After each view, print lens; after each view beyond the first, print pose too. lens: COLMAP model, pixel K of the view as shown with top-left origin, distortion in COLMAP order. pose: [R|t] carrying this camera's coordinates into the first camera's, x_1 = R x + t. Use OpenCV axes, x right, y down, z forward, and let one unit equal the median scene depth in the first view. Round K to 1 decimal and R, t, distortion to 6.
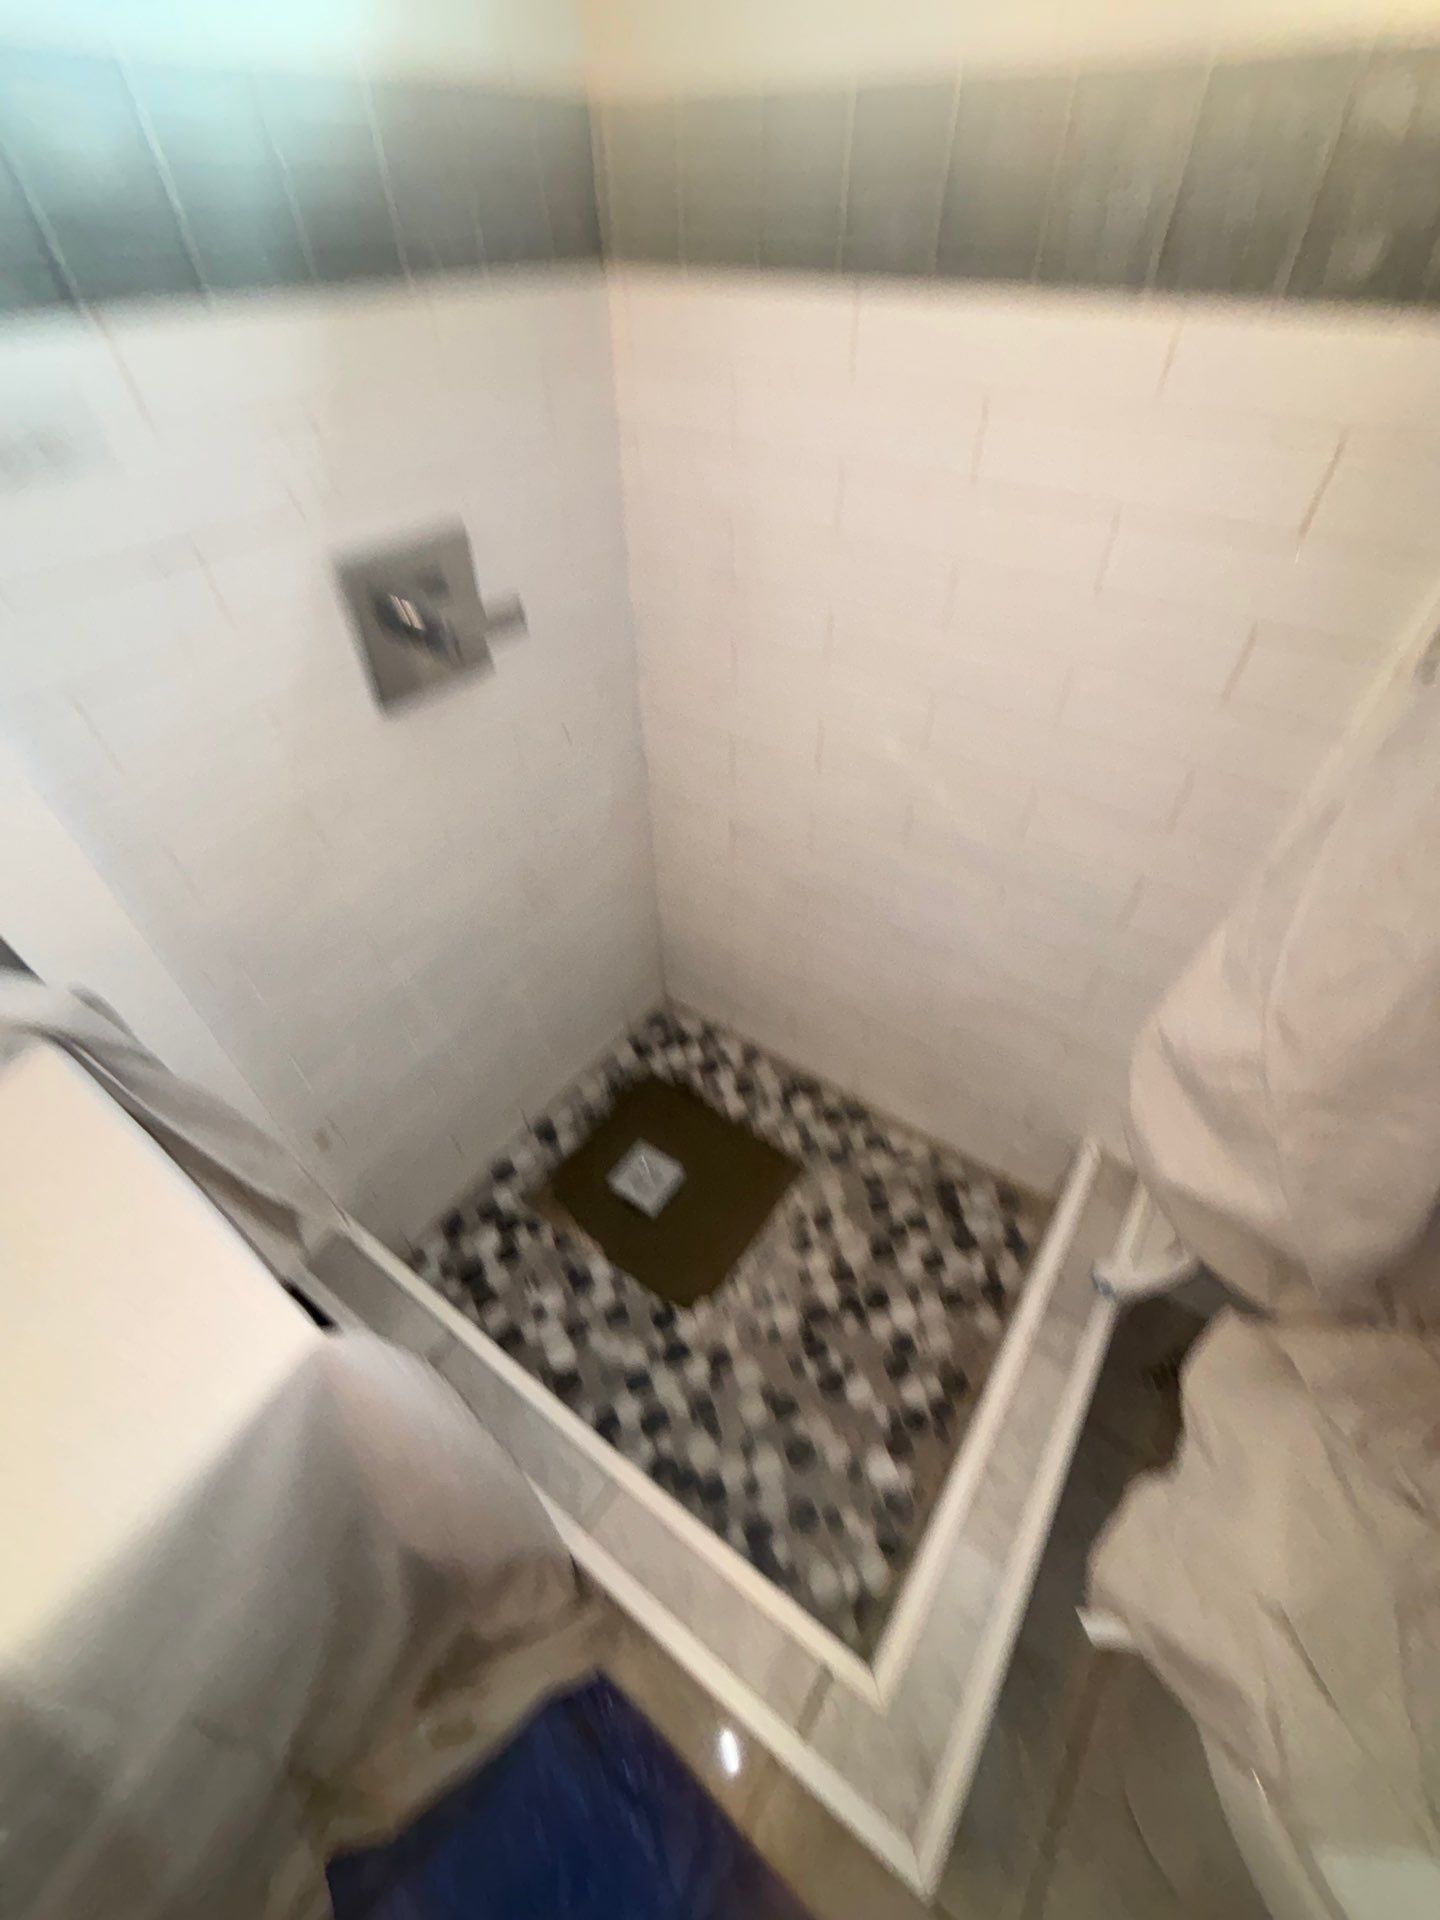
lens RADIAL K [[776.4, 0, 713.6], [0, 776.4, 940.2], [0, 0, 1]] dist [-0.000984, -0.000510]
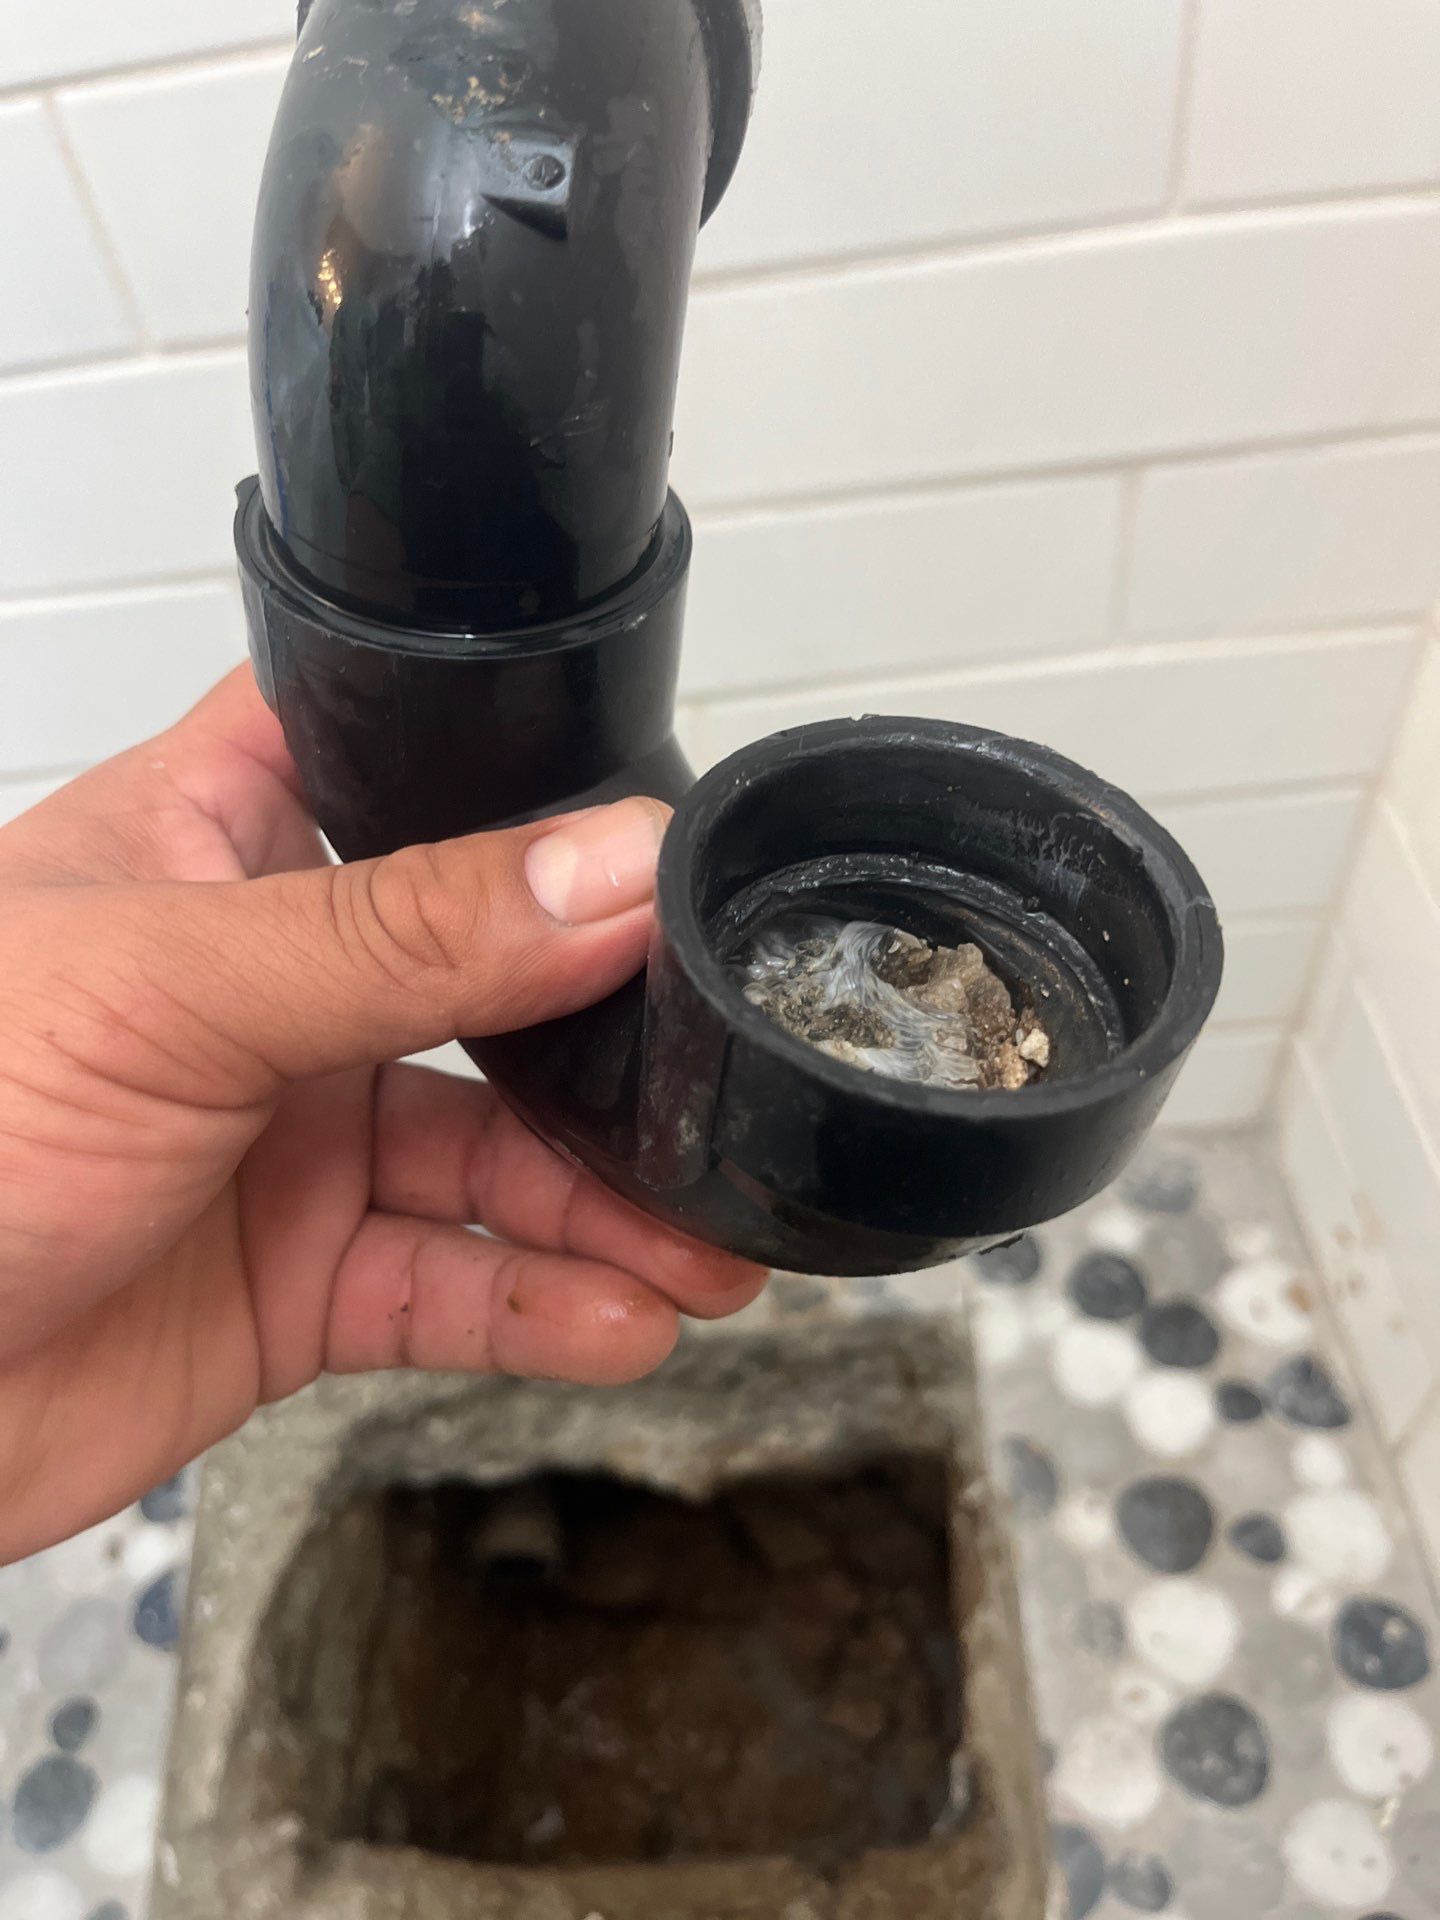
lens RADIAL K [[1486.0, 0, 718.8], [0, 1486.0, 953.6], [0, 0, 1]] dist [0.051597, -0.114663]
pose [[0.607482, 0.571810, -0.551360, 0.066292], [-0.467047, 0.818580, 0.334355, -0.044634], [0.642521, 0.054396, 0.764335, 0.733854]]
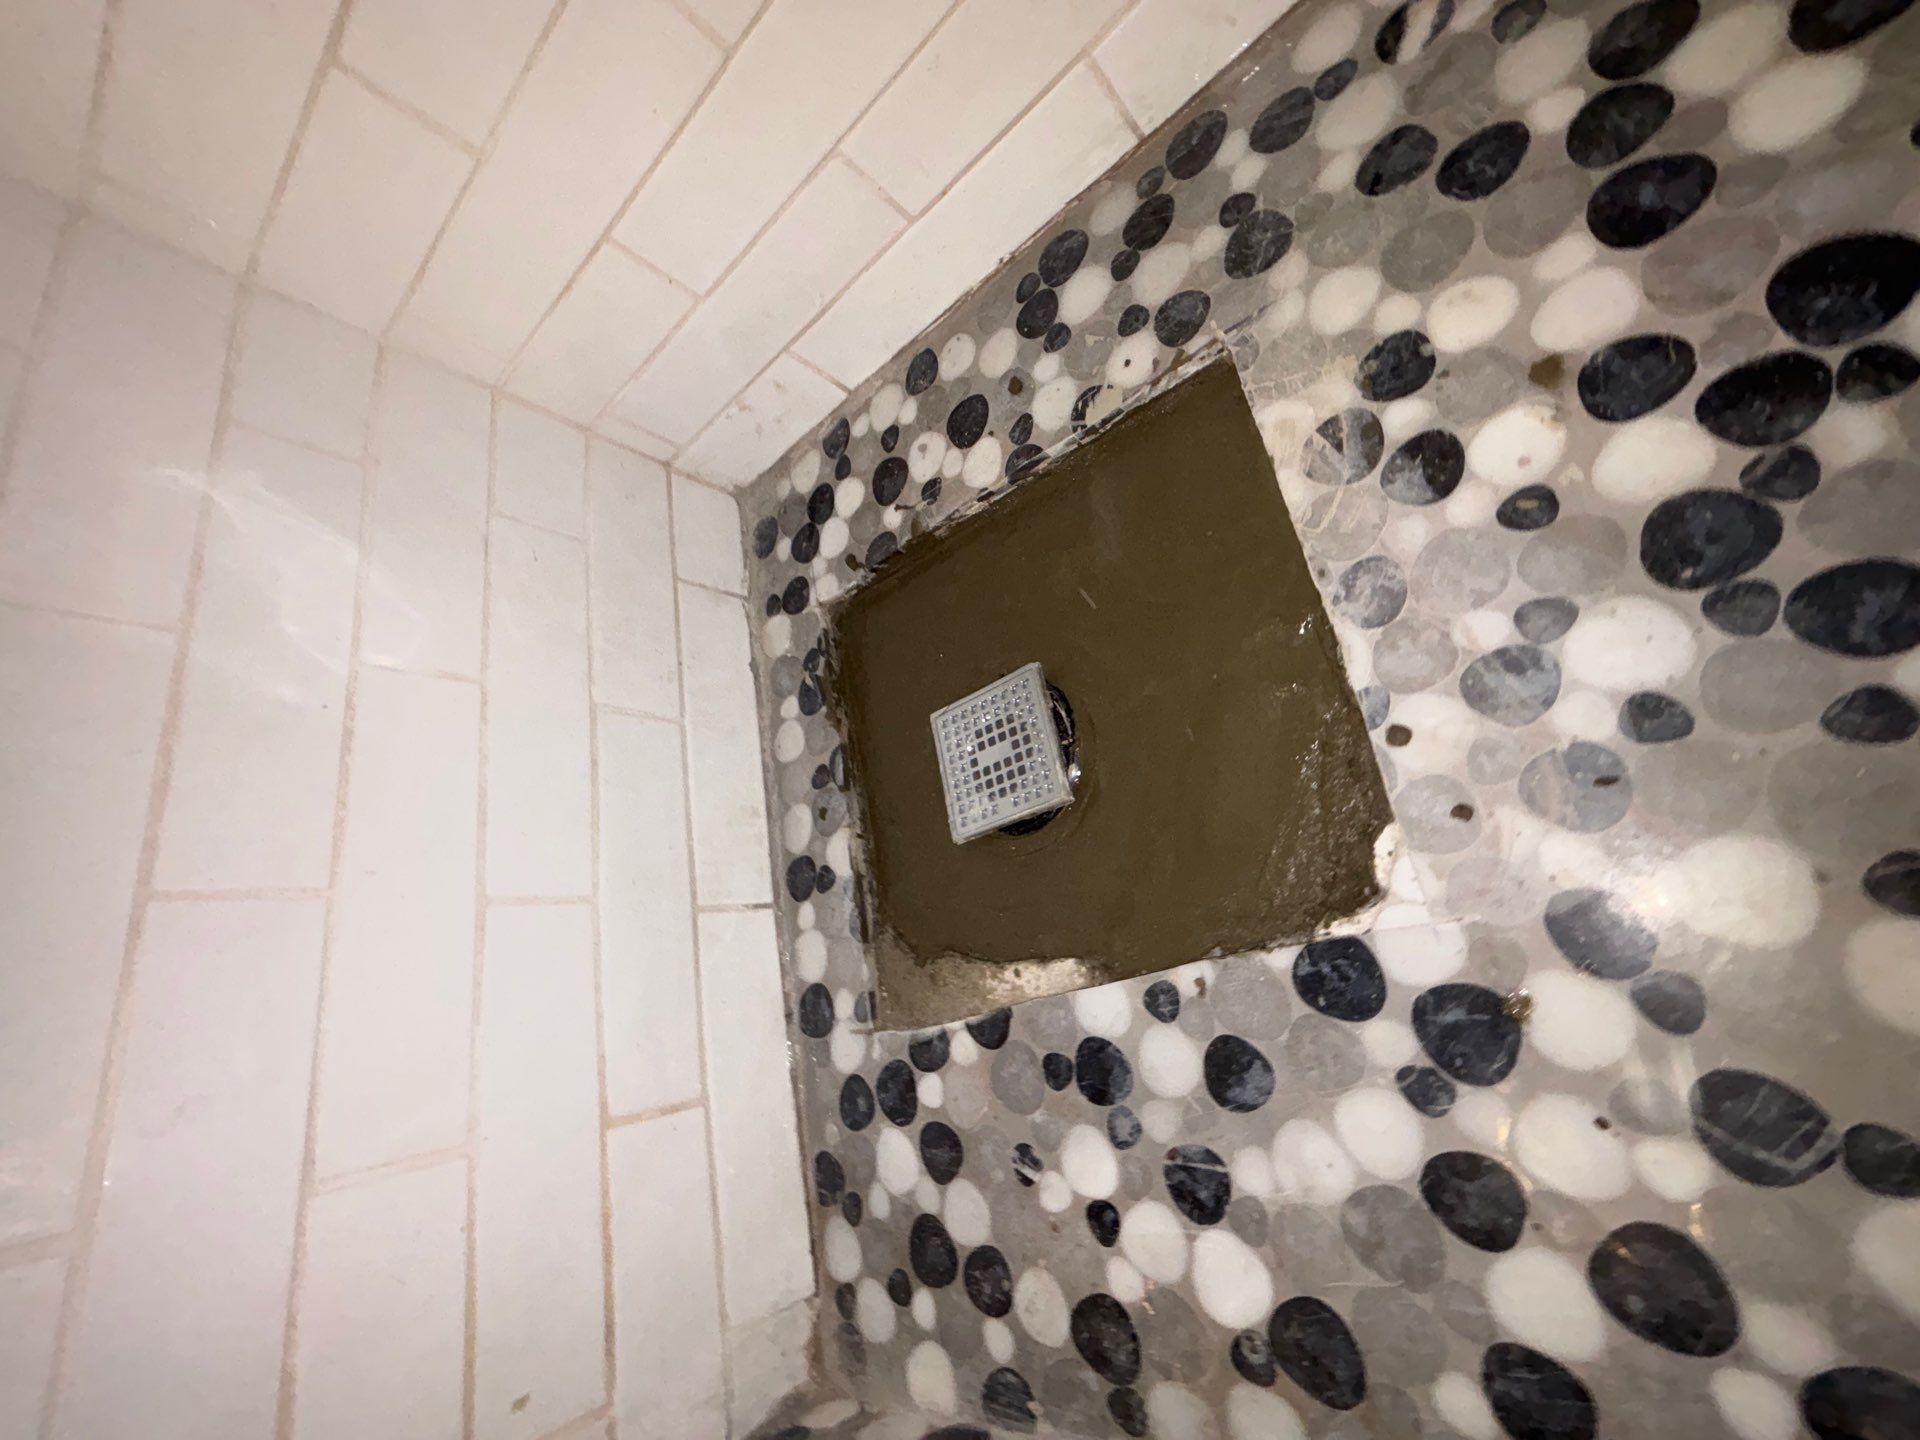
lens RADIAL K [[776.4, 0, 959.0], [0, 776.4, 722.7], [0, 0, 1]] dist [-0.000984, -0.000510]
pose [[0.516055, -0.815598, -0.261699, 0.020090], [0.856309, 0.498560, 0.134805, 0.248183], [0.020526, -0.293662, 0.955689, 0.682774]]
